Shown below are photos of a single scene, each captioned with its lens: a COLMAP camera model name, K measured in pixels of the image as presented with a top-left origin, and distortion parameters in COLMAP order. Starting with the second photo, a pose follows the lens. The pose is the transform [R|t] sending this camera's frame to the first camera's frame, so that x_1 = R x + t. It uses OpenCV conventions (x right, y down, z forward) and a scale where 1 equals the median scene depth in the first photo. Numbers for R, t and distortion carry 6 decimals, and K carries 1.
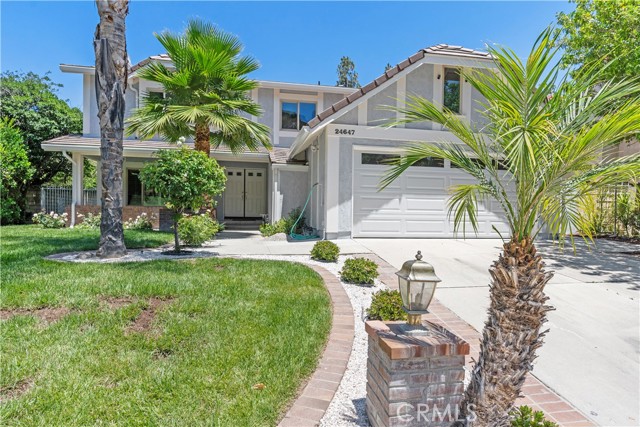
lens RADIAL K [[386.9, 0, 320.0], [0, 386.9, 213.5], [0, 0, 1]] dist [0.000874, -0.000263]
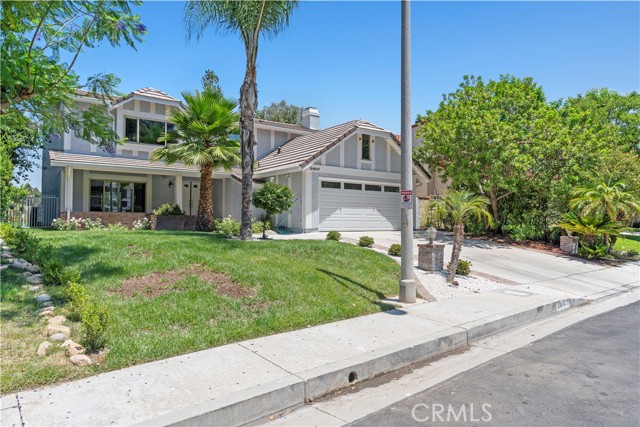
lens RADIAL K [[415.0, 0, 320.0], [0, 415.0, 213.5], [0, 0, 1]] dist [-0.000478, -0.000084]
pose [[0.896274, -0.003263, 0.443489, -0.690953], [0.007883, 0.999932, -0.008576, -0.000632], [-0.443430, 0.011182, 0.896239, -0.603496]]
